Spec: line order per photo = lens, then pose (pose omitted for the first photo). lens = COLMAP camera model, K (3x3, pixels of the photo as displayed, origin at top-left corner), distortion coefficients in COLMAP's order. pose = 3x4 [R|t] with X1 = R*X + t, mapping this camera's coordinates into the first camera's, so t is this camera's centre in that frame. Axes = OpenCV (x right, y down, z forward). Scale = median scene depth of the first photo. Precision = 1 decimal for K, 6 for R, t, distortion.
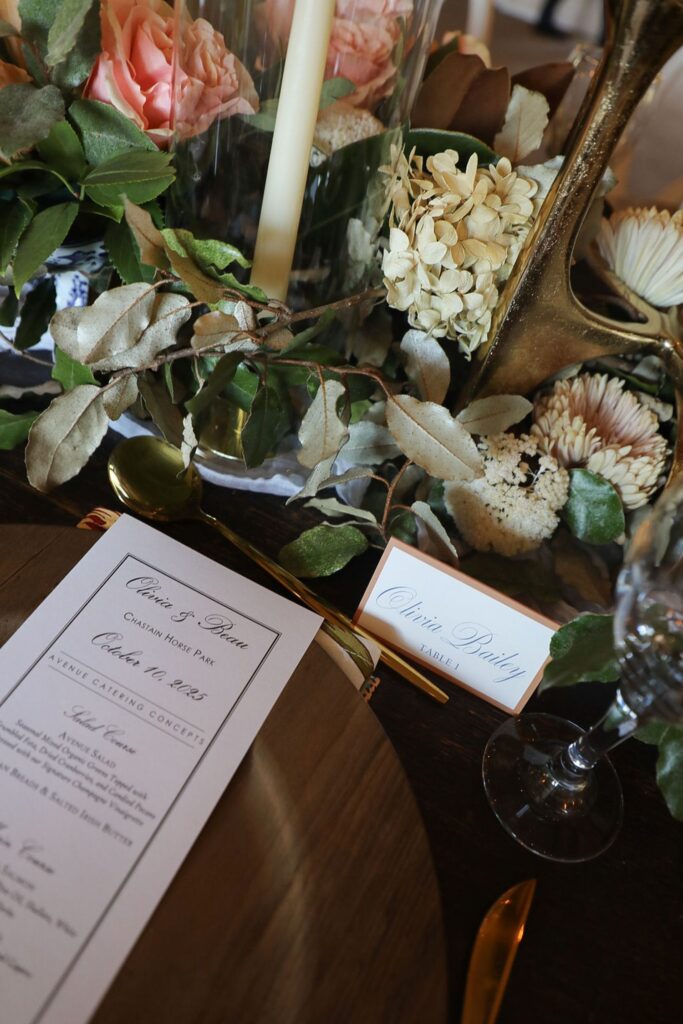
lens RADIAL K [[689.1, 0, 341.5], [0, 689.1, 512.0], [0, 0, 1]] dist [-0.071686, 0.028611]
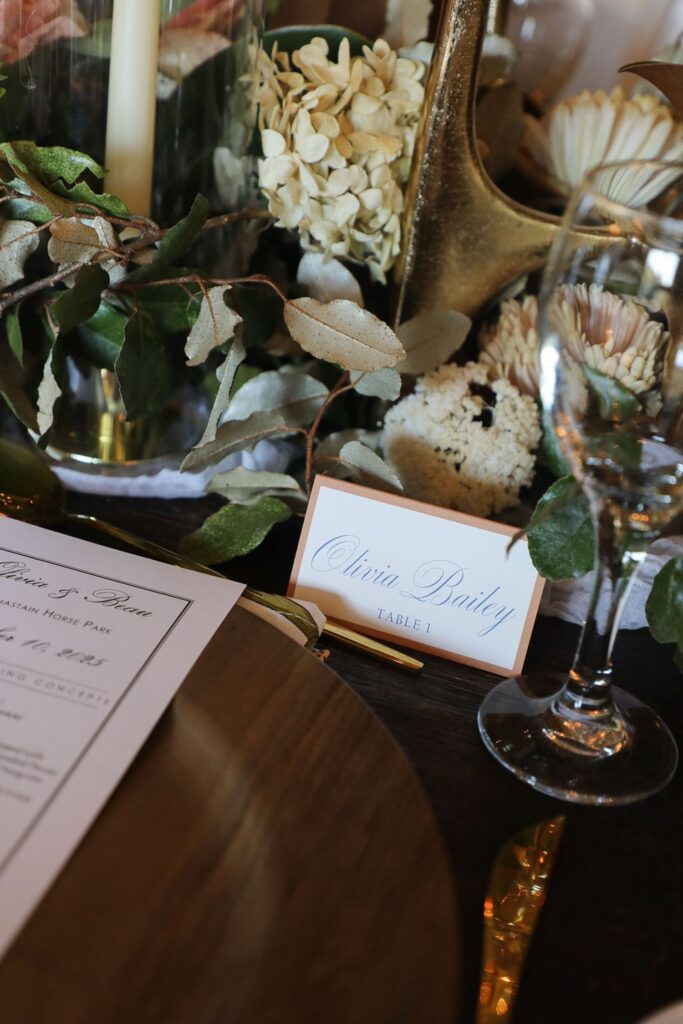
lens RADIAL K [[1369.4, 0, 332.2], [0, 1369.4, 511.9], [0, 0, 1]] dist [0.170819, -0.024963]
pose [[0.988284, -0.135699, 0.069861, -0.026735], [0.150782, 0.938996, -0.309113, 0.575774], [-0.023653, 0.316025, 0.948456, -0.498379]]
